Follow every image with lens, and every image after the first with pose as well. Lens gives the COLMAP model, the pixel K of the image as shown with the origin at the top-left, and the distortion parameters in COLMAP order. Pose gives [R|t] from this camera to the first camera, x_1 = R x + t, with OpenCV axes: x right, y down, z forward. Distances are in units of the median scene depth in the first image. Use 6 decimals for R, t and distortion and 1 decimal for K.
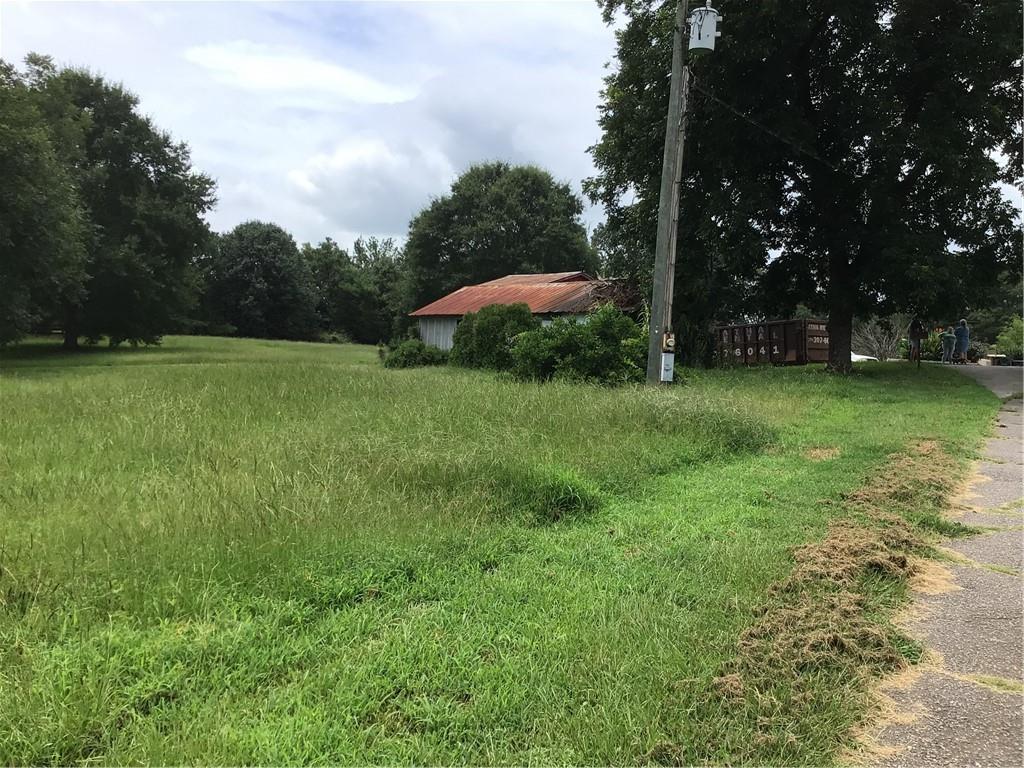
lens RADIAL K [[914.2, 0, 512.0], [0, 914.2, 384.0], [0, 0, 1]] dist [0.046741, -0.075590]
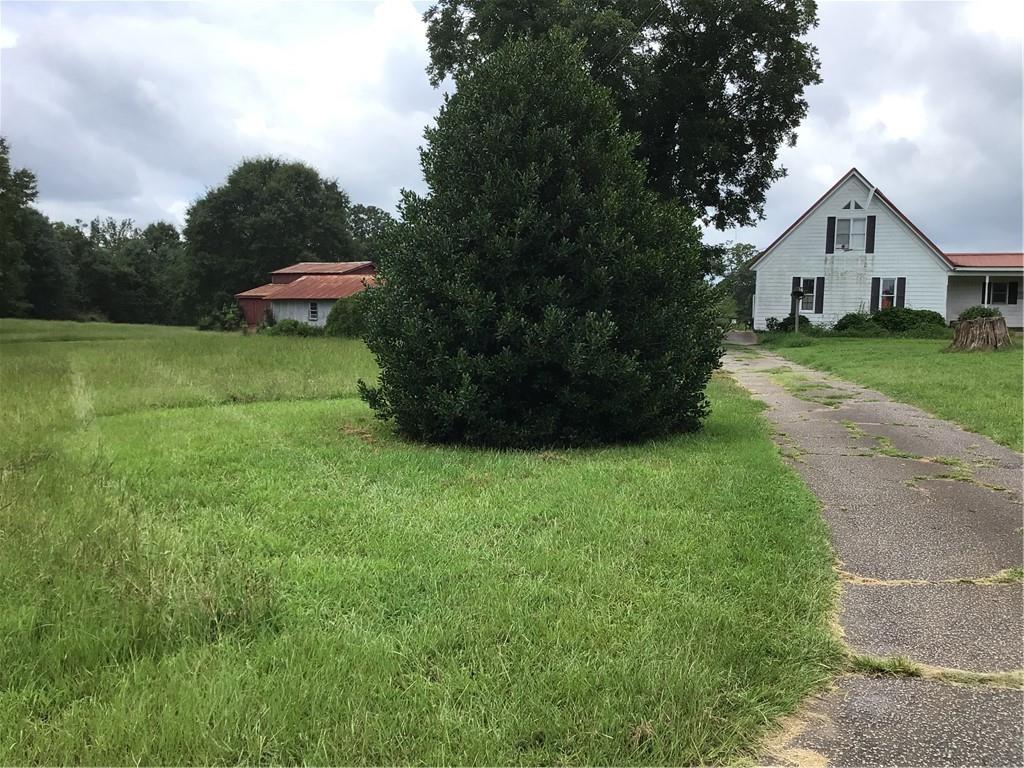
lens RADIAL K [[912.7, 0, 512.0], [0, 912.7, 384.0], [0, 0, 1]] dist [0.126404, -0.230355]
pose [[0.943969, -0.037149, 0.327938, -0.116330], [0.029057, 0.999141, 0.029545, 0.006981], [-0.328754, -0.018361, 0.944237, -0.160841]]
